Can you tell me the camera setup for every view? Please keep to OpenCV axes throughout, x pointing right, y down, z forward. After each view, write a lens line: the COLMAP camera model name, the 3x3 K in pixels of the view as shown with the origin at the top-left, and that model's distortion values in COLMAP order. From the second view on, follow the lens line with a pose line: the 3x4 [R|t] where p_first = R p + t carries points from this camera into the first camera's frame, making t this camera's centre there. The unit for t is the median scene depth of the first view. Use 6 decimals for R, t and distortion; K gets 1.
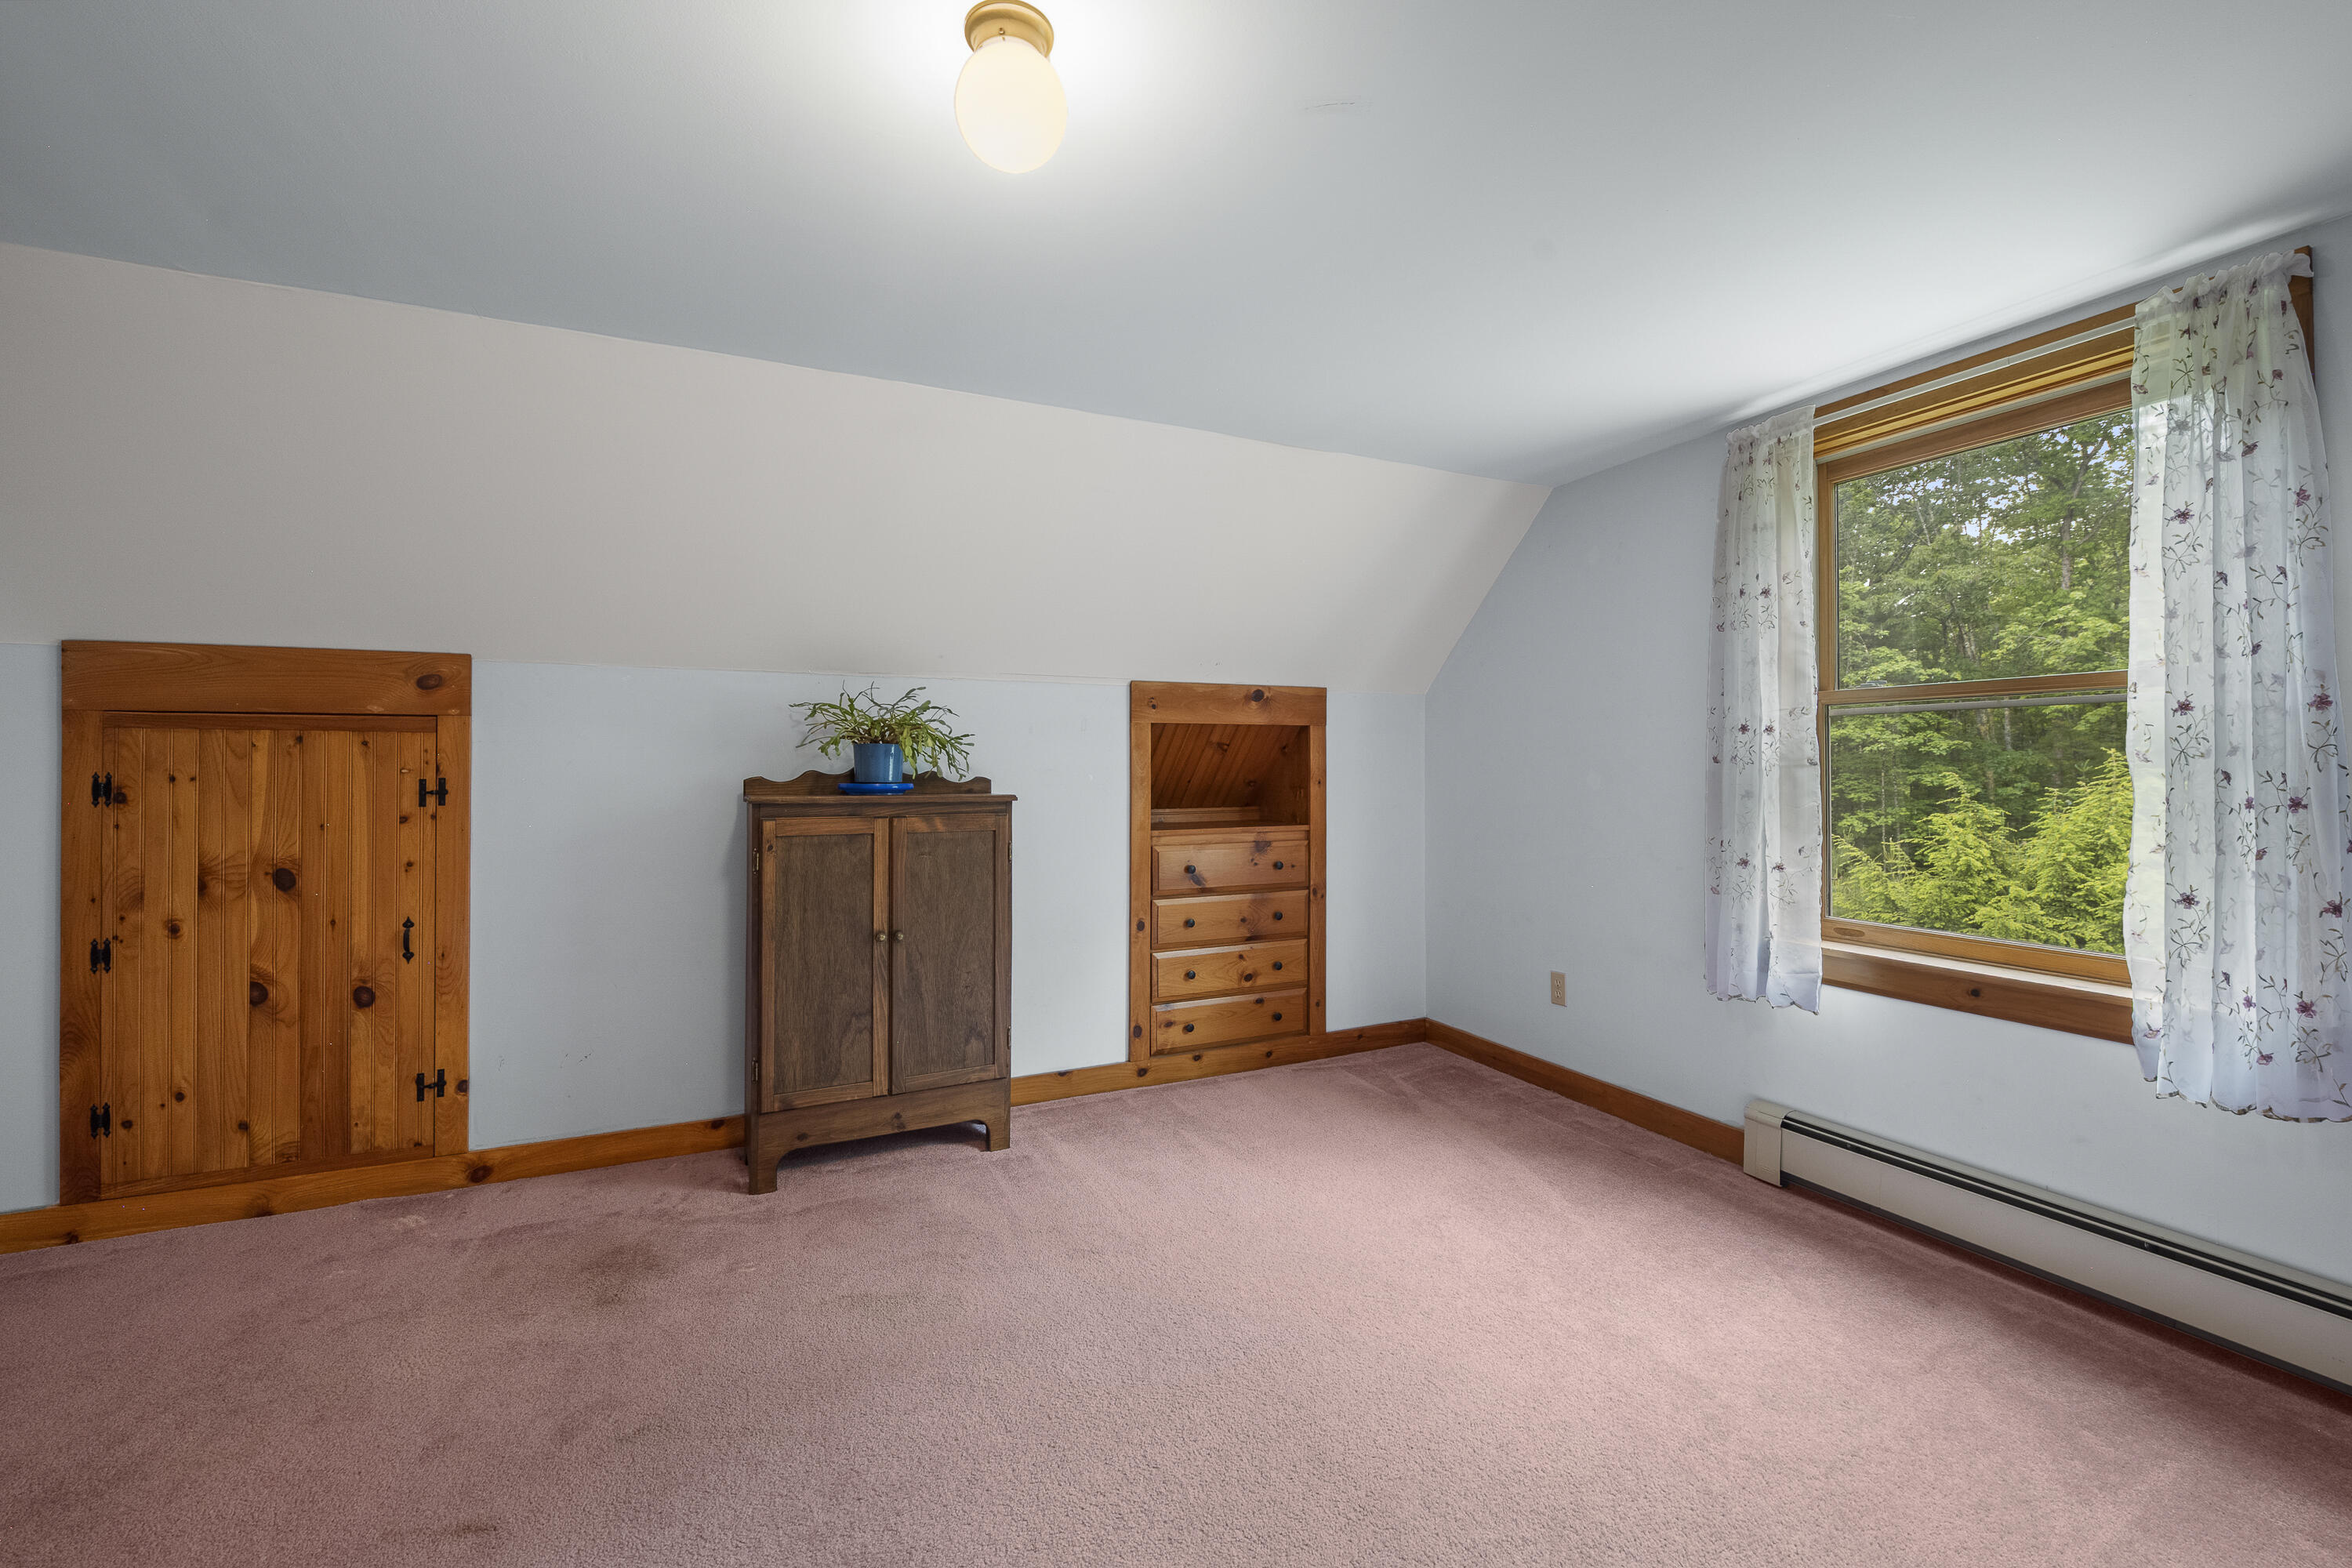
lens RADIAL K [[953.5, 0, 1182.0], [0, 953.5, 765.7], [0, 0, 1]] dist [-0.011346, -0.000619]
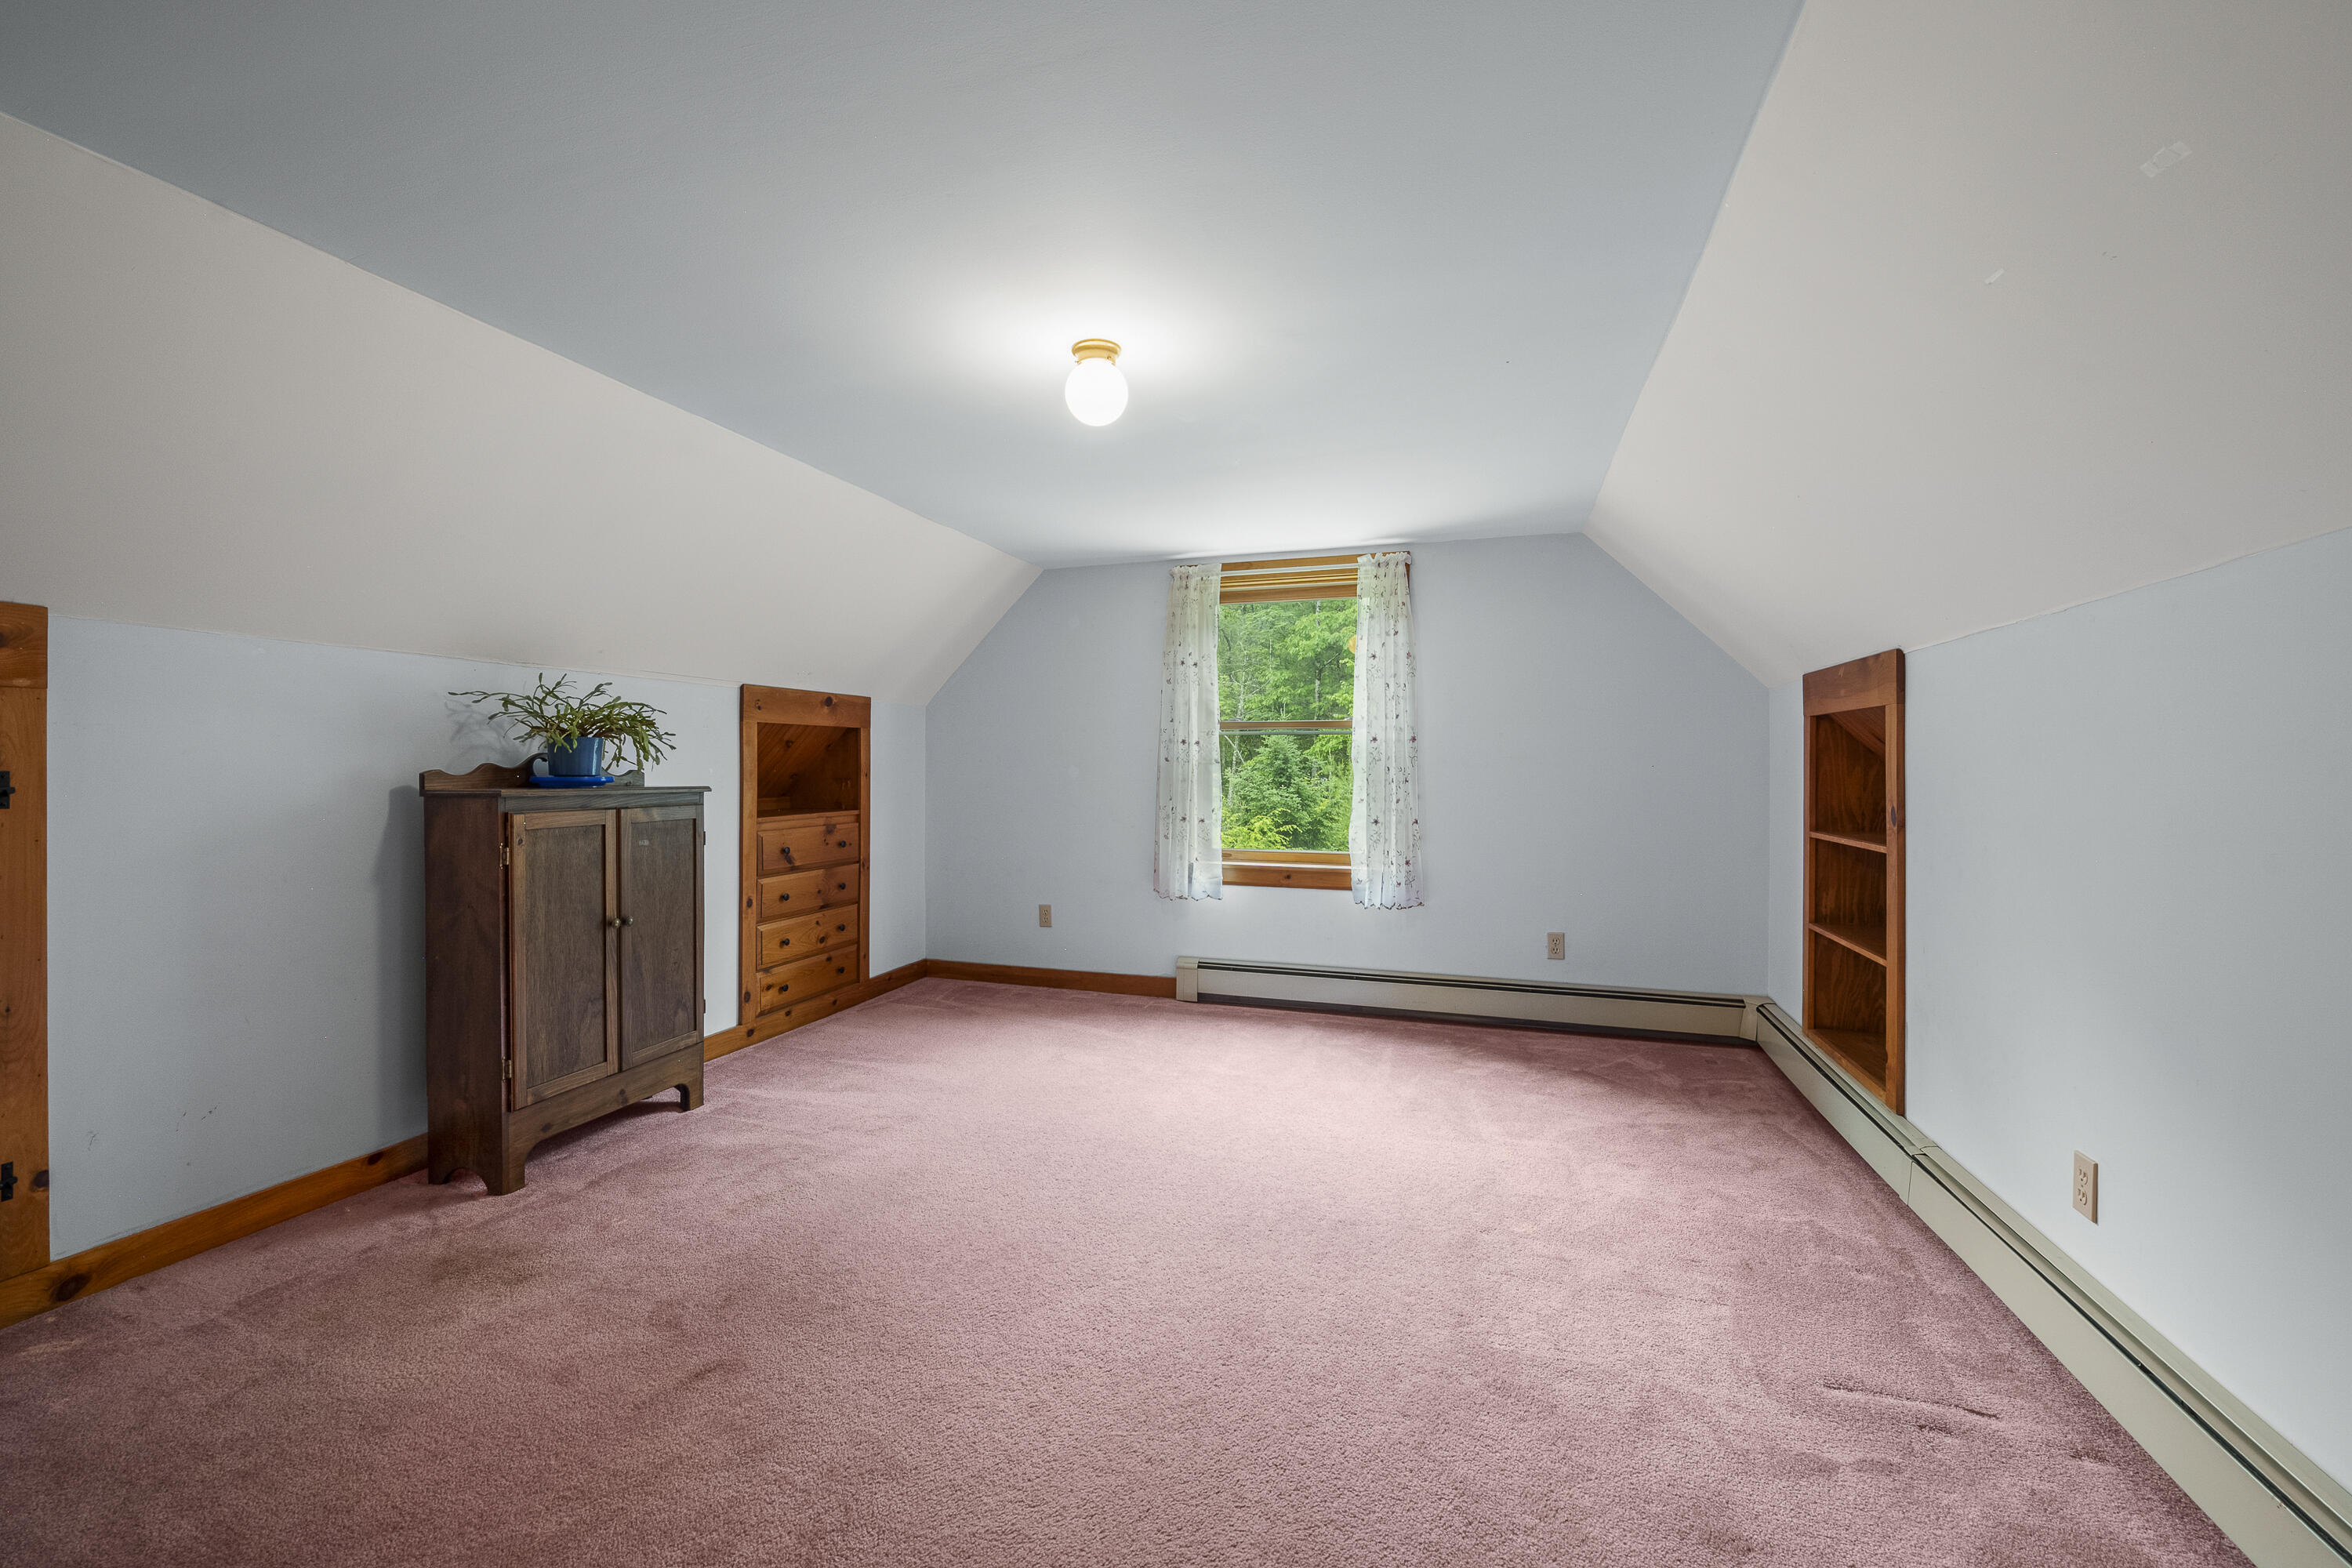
lens RADIAL K [[939.6, 0, 1176.0], [0, 939.6, 784.0], [0, 0, 1]] dist [-0.008416, -0.000358]
pose [[0.682358, -0.010746, 0.730939, -0.622077], [-0.006662, 0.999759, 0.020917, 0.001680], [-0.730988, -0.019142, 0.682122, -0.146168]]
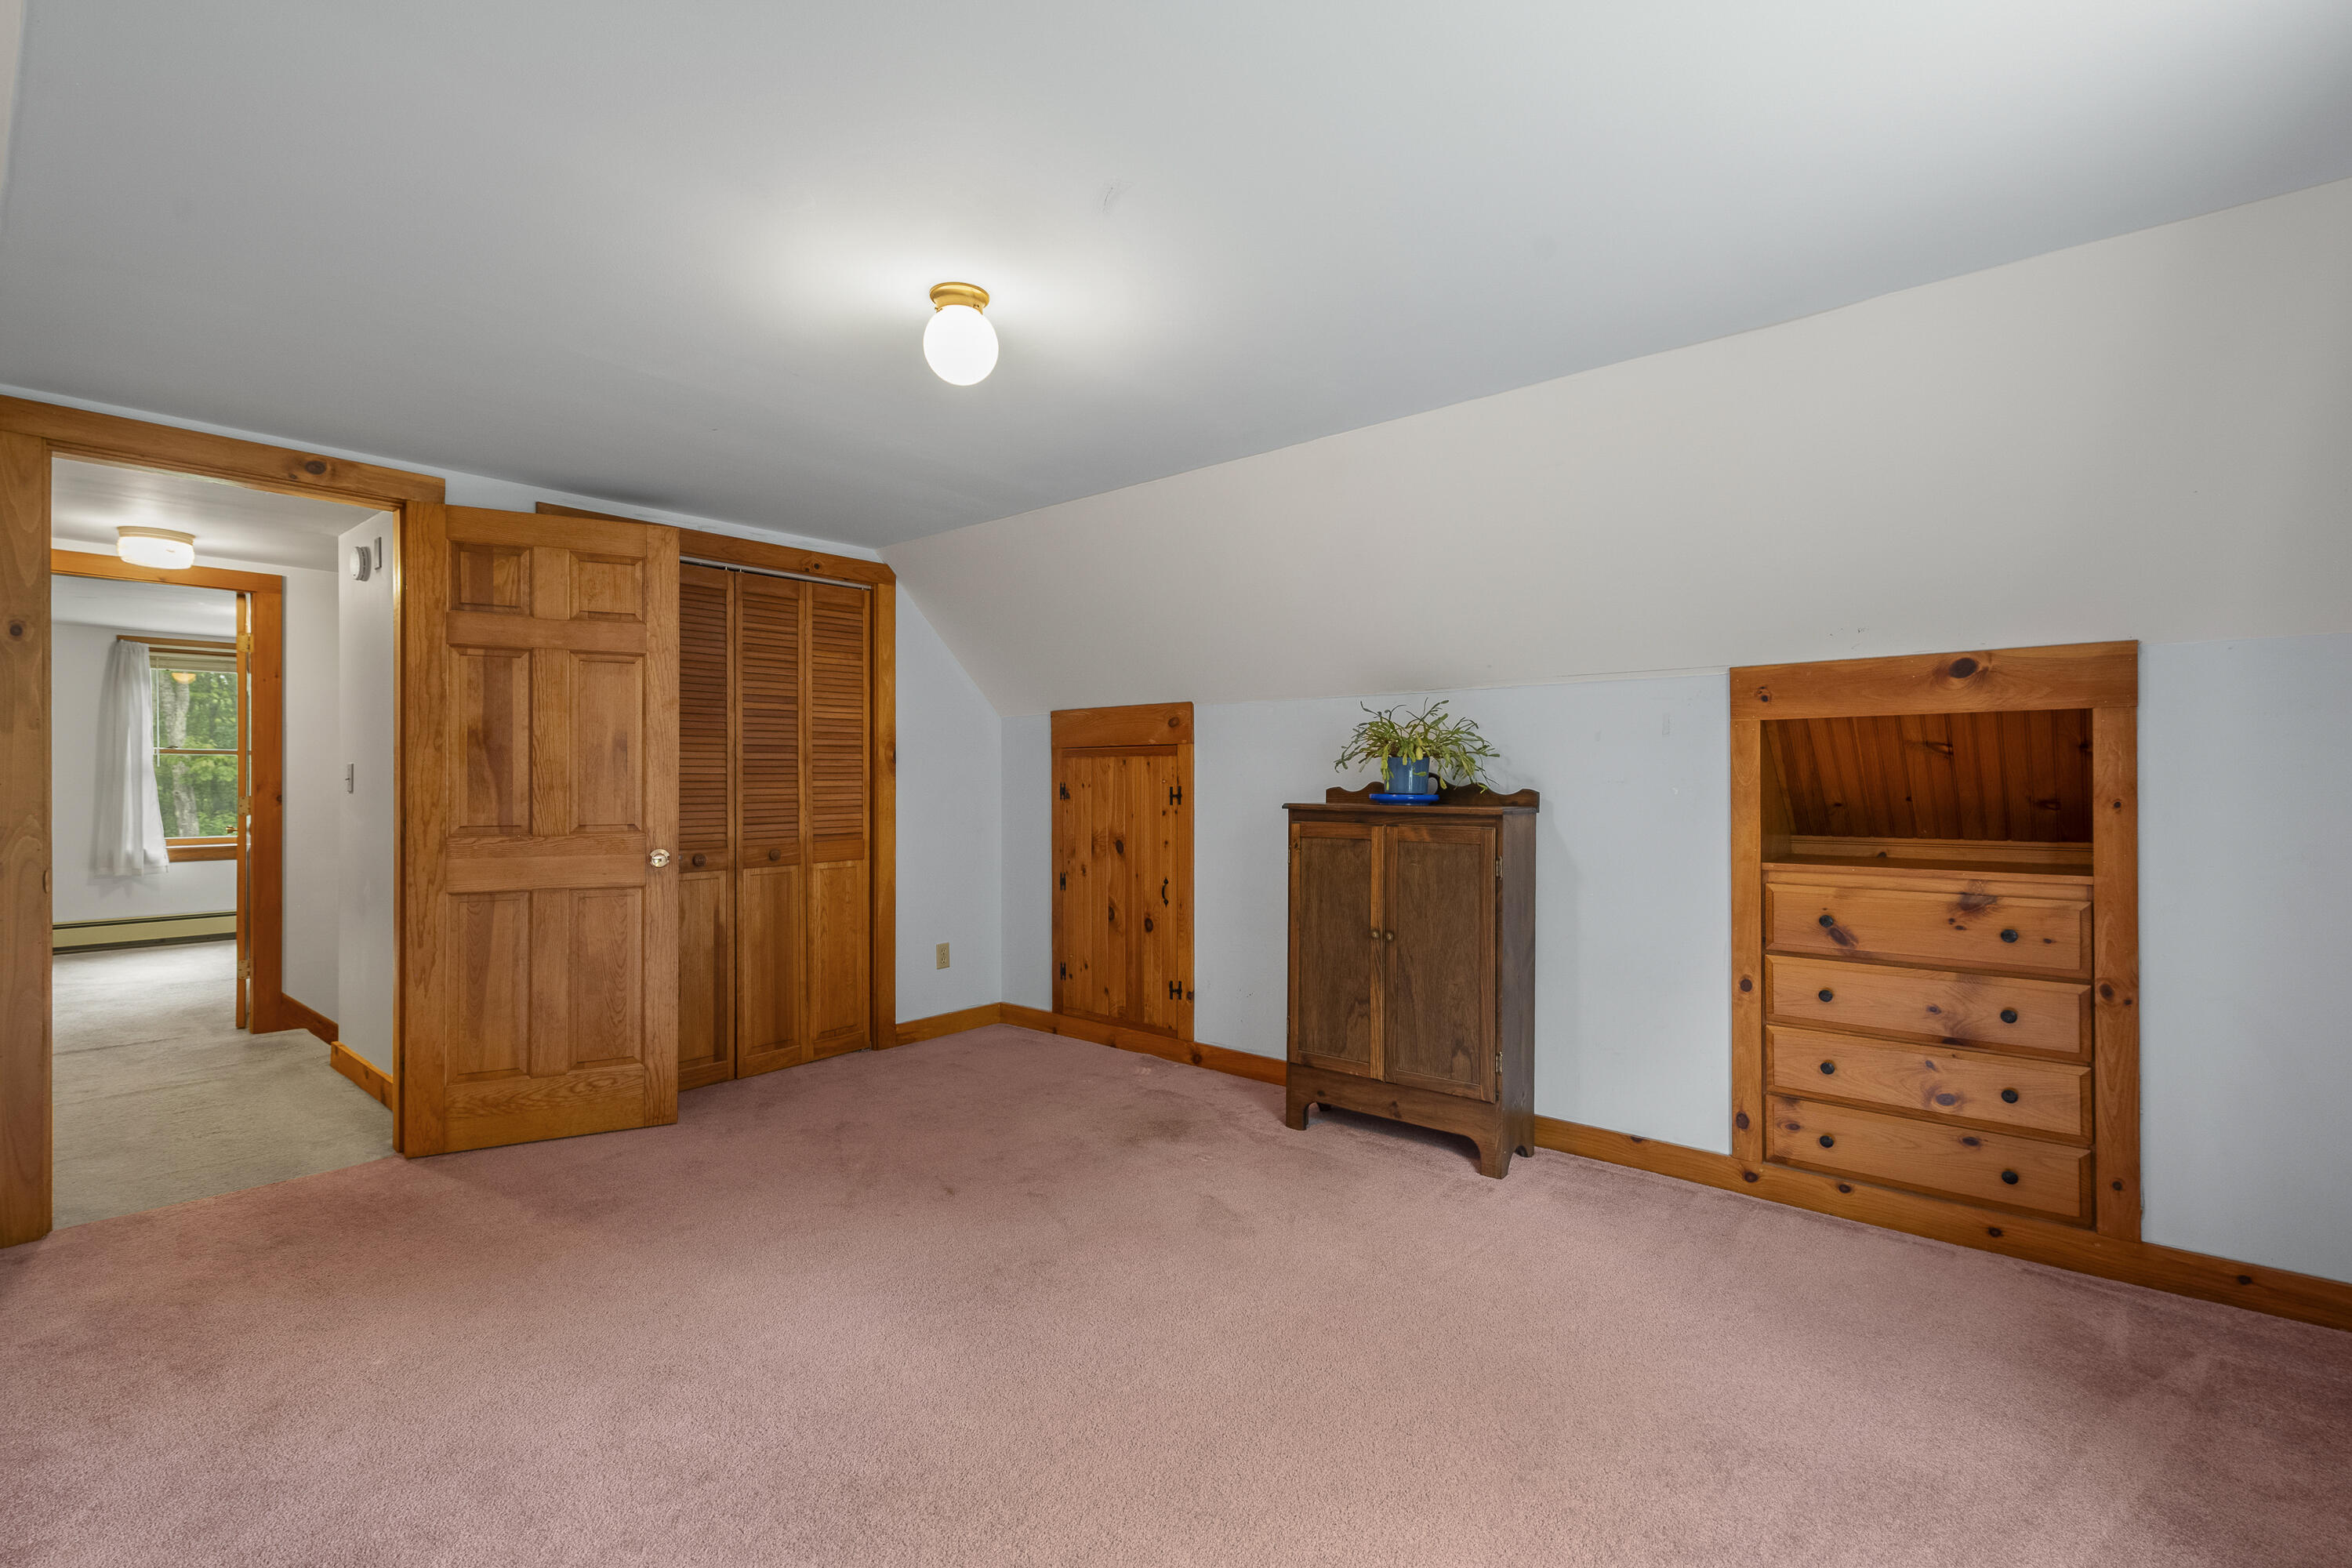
lens RADIAL K [[1074.2, 0, 1161.3], [0, 1074.2, 781.0], [0, 0, 1]] dist [0.010964, 0.000018]
pose [[0.401277, 0.003185, -0.915951, 0.692114], [0.003713, 0.999980, 0.005104, -0.003446], [0.915949, -0.005449, 0.401258, 0.268608]]
